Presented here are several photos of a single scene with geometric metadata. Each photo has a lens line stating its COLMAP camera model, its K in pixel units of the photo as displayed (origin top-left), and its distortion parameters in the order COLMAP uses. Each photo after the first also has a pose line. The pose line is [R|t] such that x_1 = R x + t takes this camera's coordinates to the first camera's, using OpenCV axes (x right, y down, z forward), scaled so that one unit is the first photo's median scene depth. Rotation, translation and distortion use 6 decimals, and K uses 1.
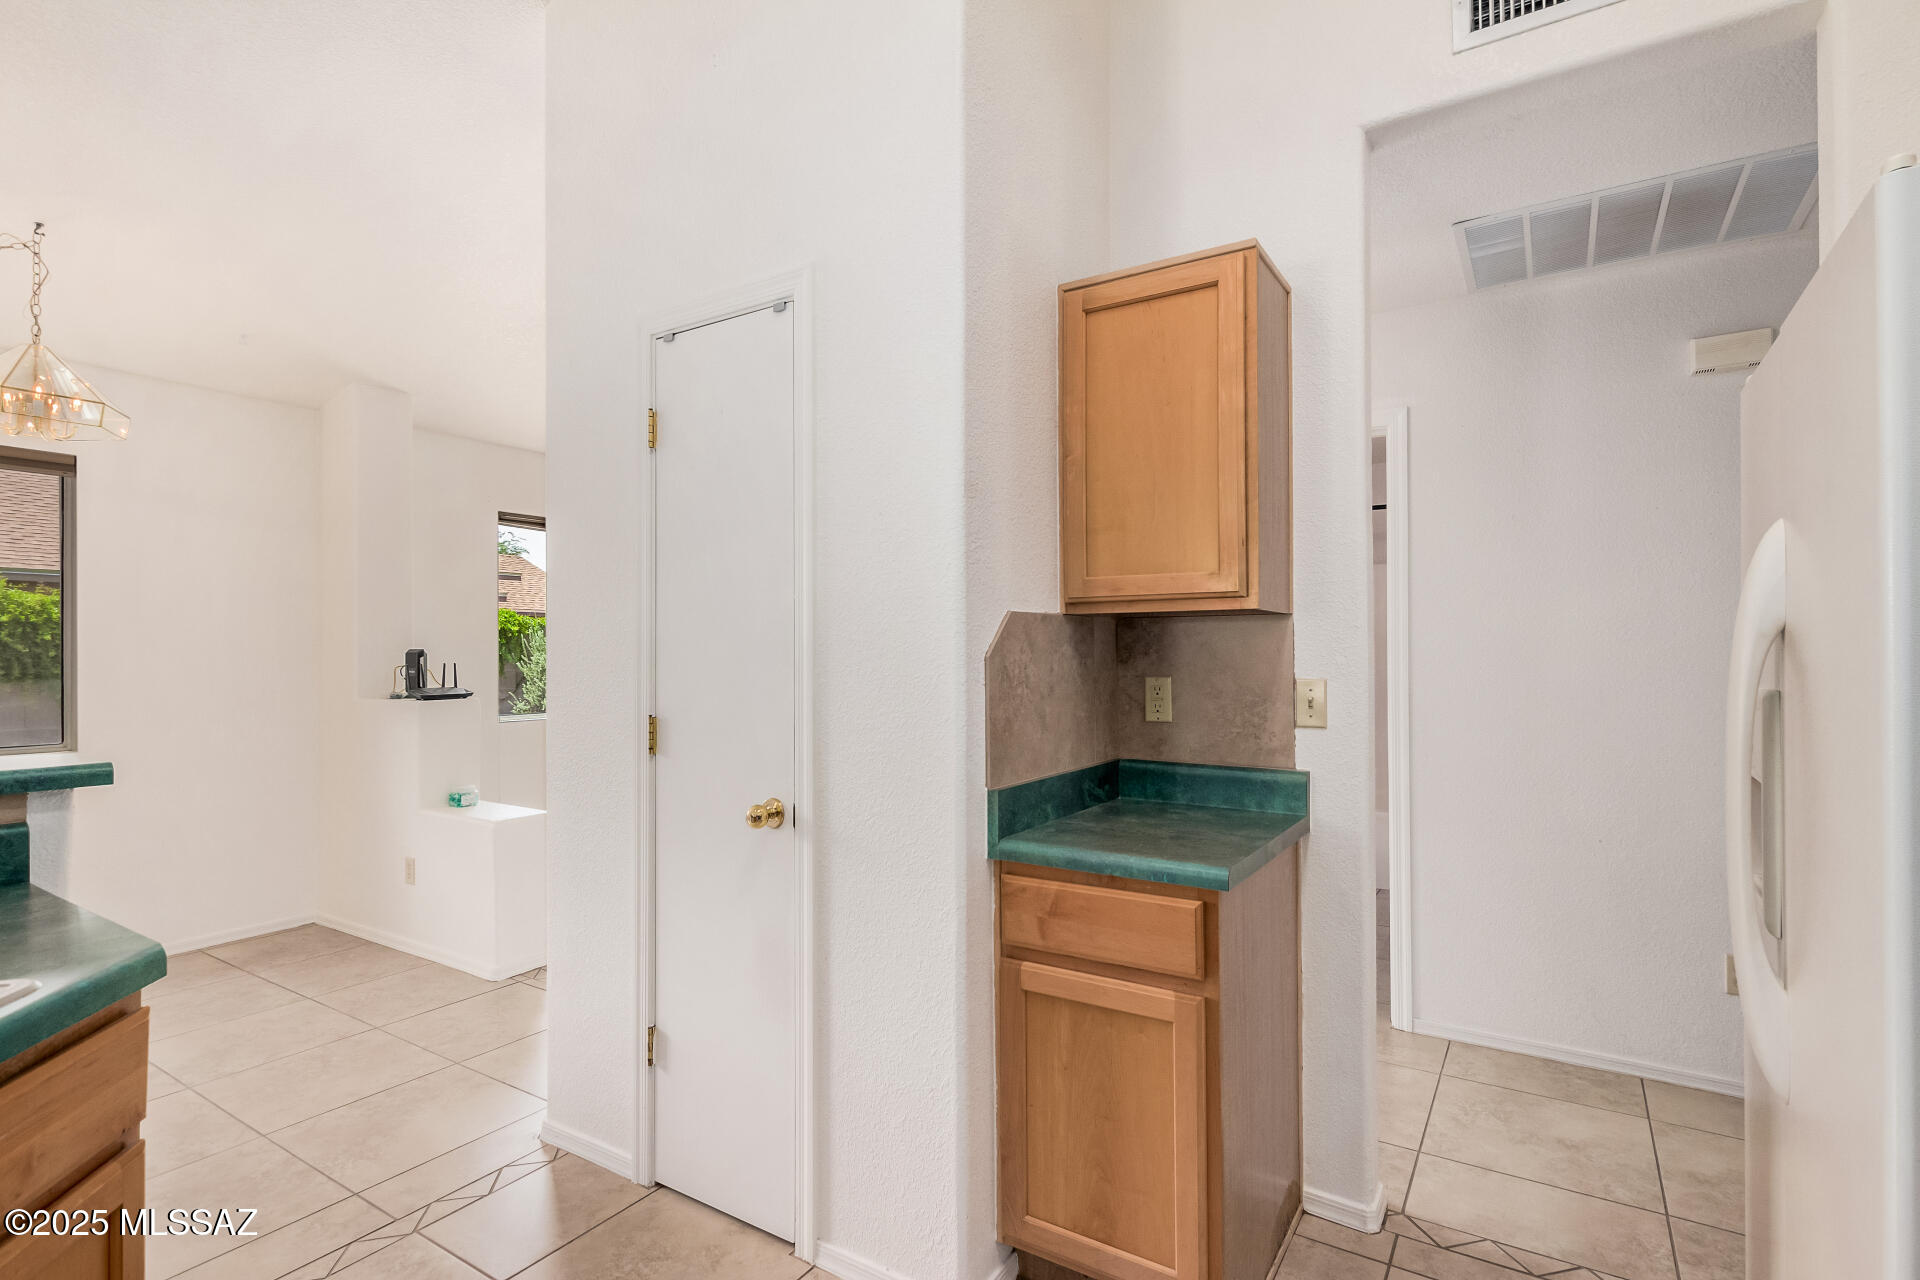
lens RADIAL K [[933.8, 0, 942.6], [0, 933.8, 632.8], [0, 0, 1]] dist [0.012386, -0.003692]
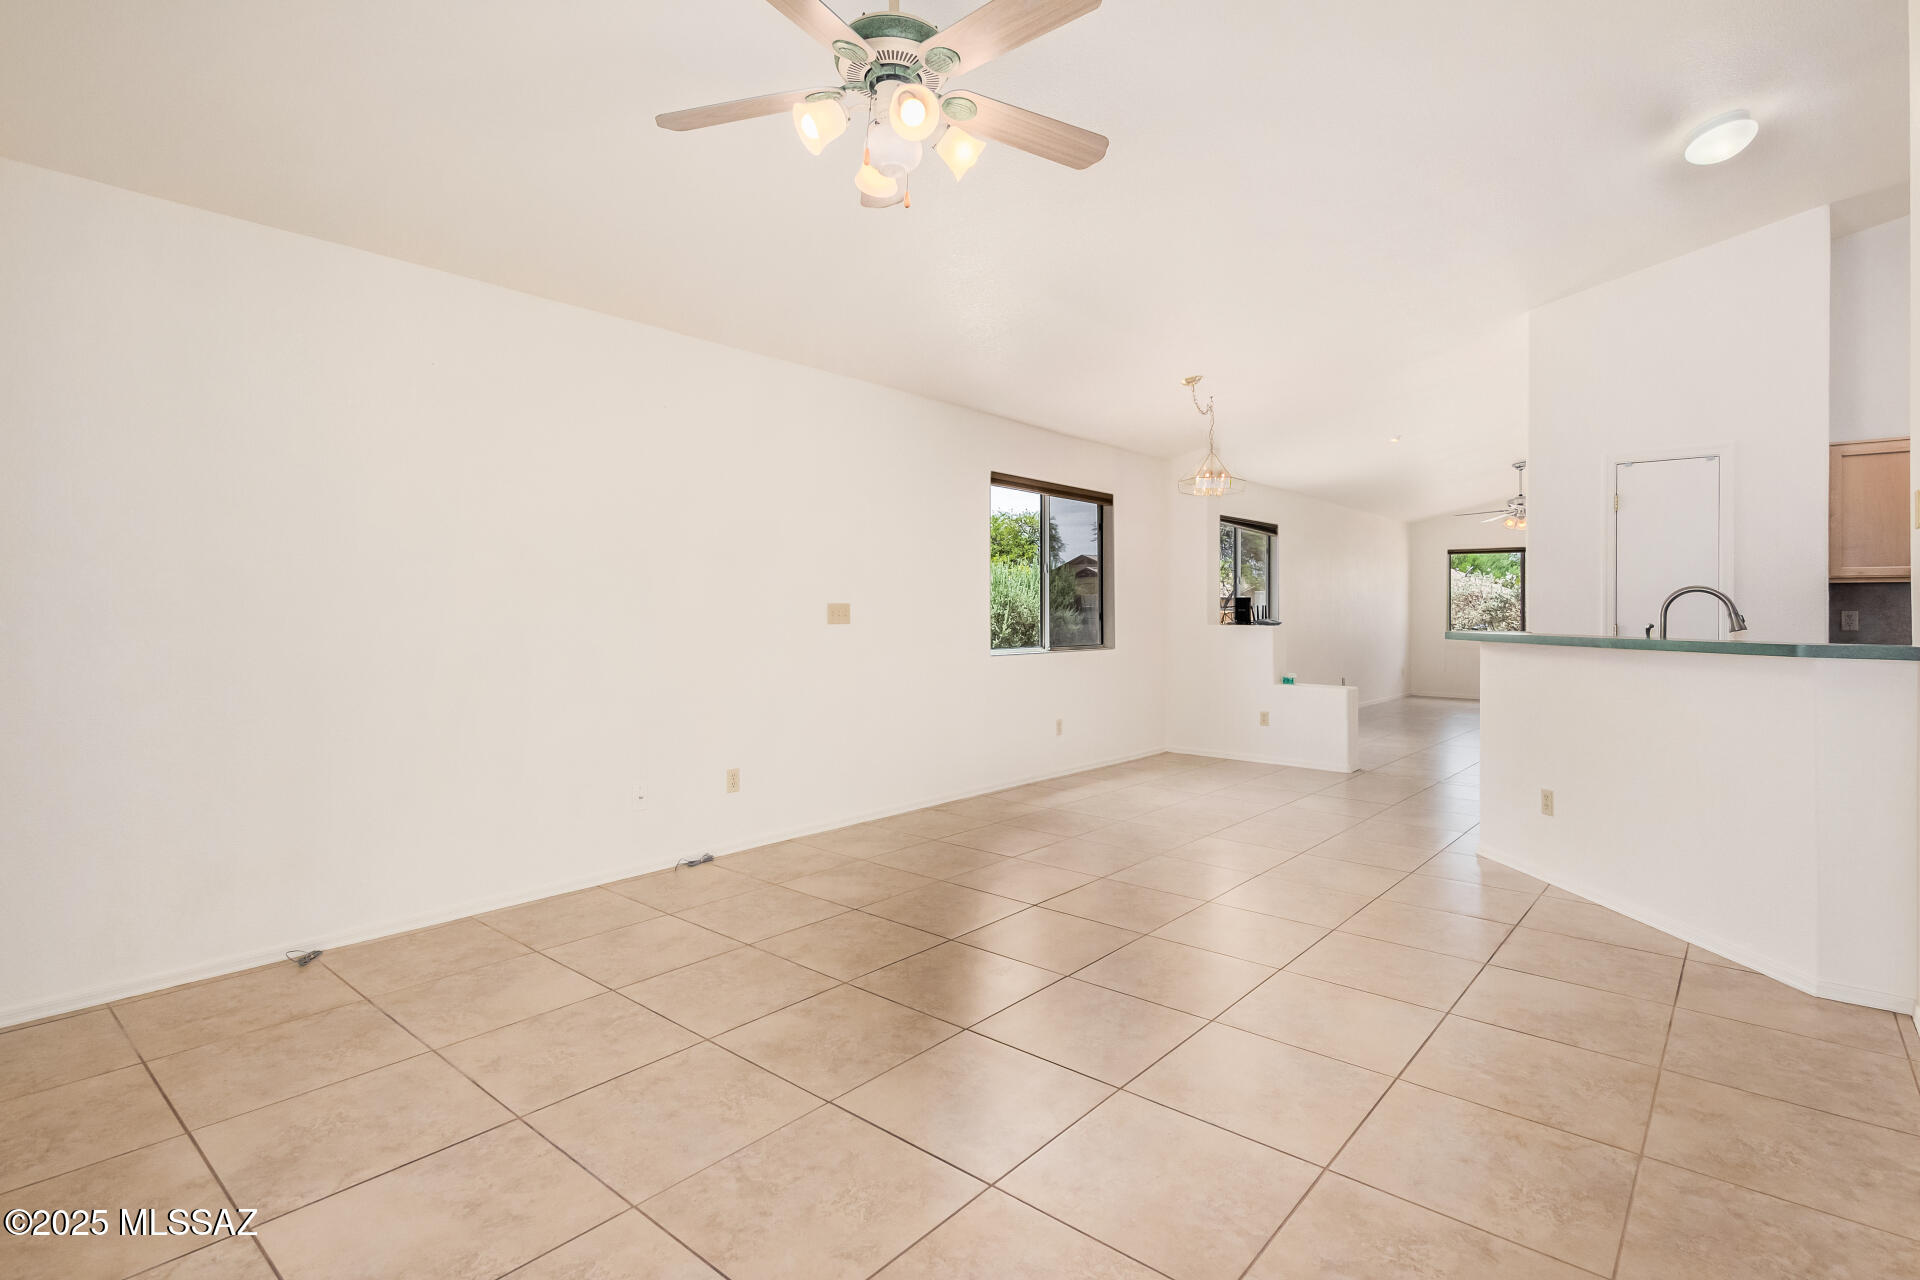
lens RADIAL K [[933.8, 0, 961.8], [0, 933.8, 622.8], [0, 0, 1]] dist [0.012386, -0.003692]
pose [[0.992911, 0.012559, -0.118196, -0.937242], [-0.008419, 0.999336, 0.035458, 0.007722], [0.118562, -0.034212, 0.992357, -0.870987]]
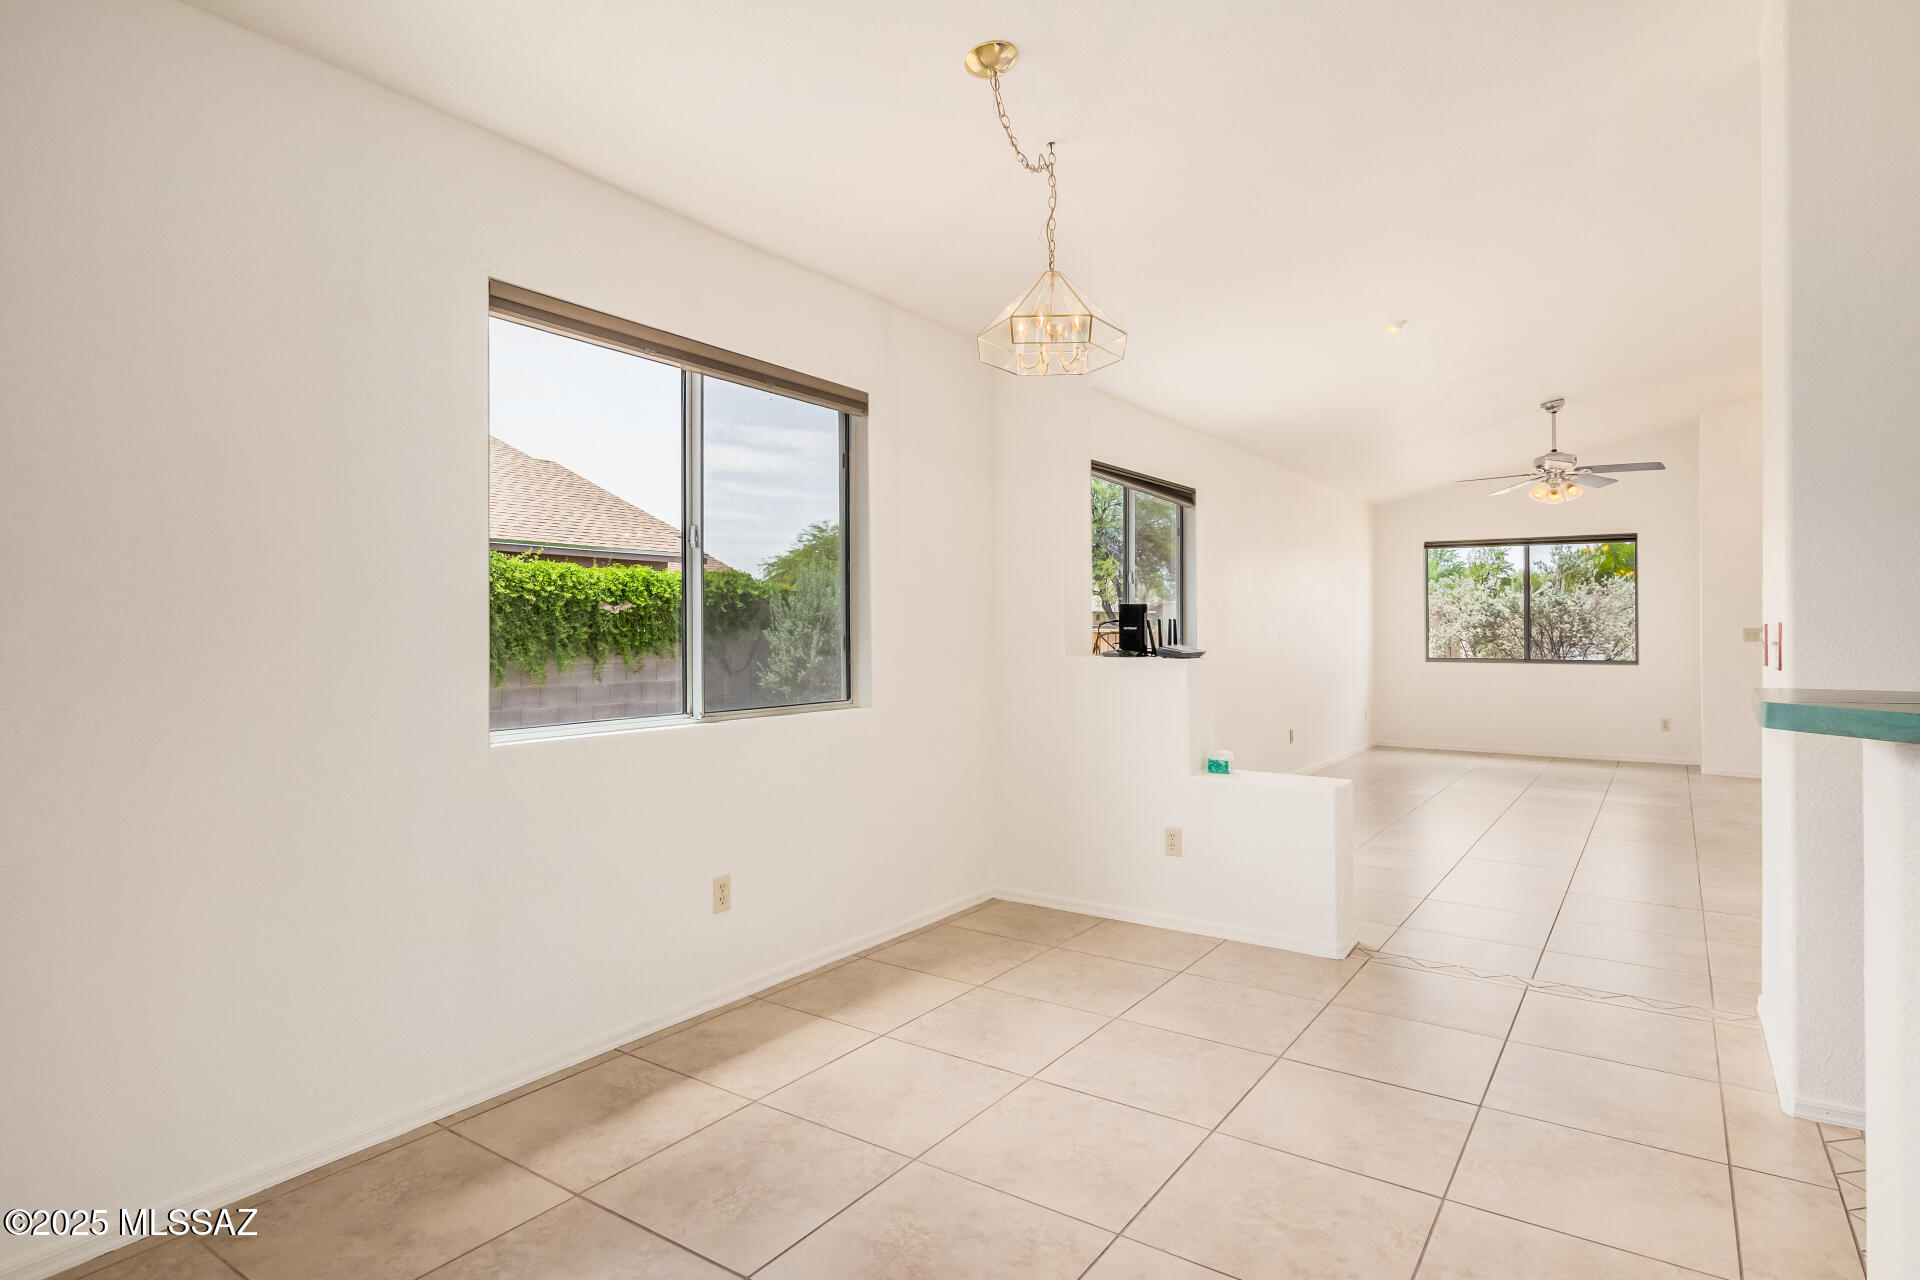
lens RADIAL K [[1032.9, 0, 962.1], [0, 1032.9, 643.8], [0, 0, 1]] dist [-0.002431, 0.001082]
pose [[0.999901, 0.007629, -0.011799, -0.763498], [-0.007196, 0.999316, 0.036264, 0.022375], [0.012067, -0.036176, 0.999273, -0.017720]]
